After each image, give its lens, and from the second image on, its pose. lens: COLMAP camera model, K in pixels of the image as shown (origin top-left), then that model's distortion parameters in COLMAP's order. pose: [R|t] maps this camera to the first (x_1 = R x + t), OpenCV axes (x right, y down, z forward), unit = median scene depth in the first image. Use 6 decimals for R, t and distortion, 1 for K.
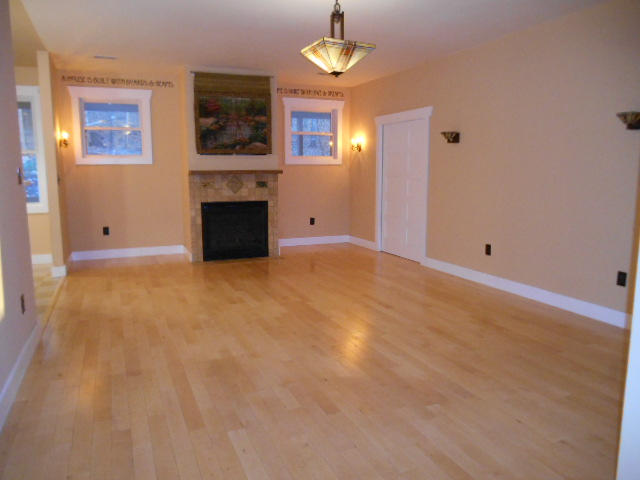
lens RADIAL K [[493.8, 0, 320.4], [0, 493.8, 236.9], [0, 0, 1]] dist [-0.008707, 0.001368]
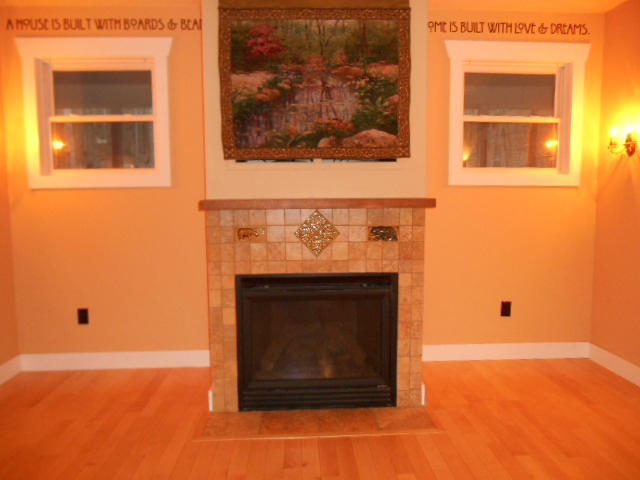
lens RADIAL K [[493.8, 0, 320.4], [0, 493.8, 236.9], [0, 0, 1]] dist [-0.008707, 0.001368]
pose [[0.940223, 0.024239, -0.339696, -0.029711], [-0.043924, 0.997764, -0.050380, -0.082728], [0.337715, 0.062290, 0.939185, 0.616347]]
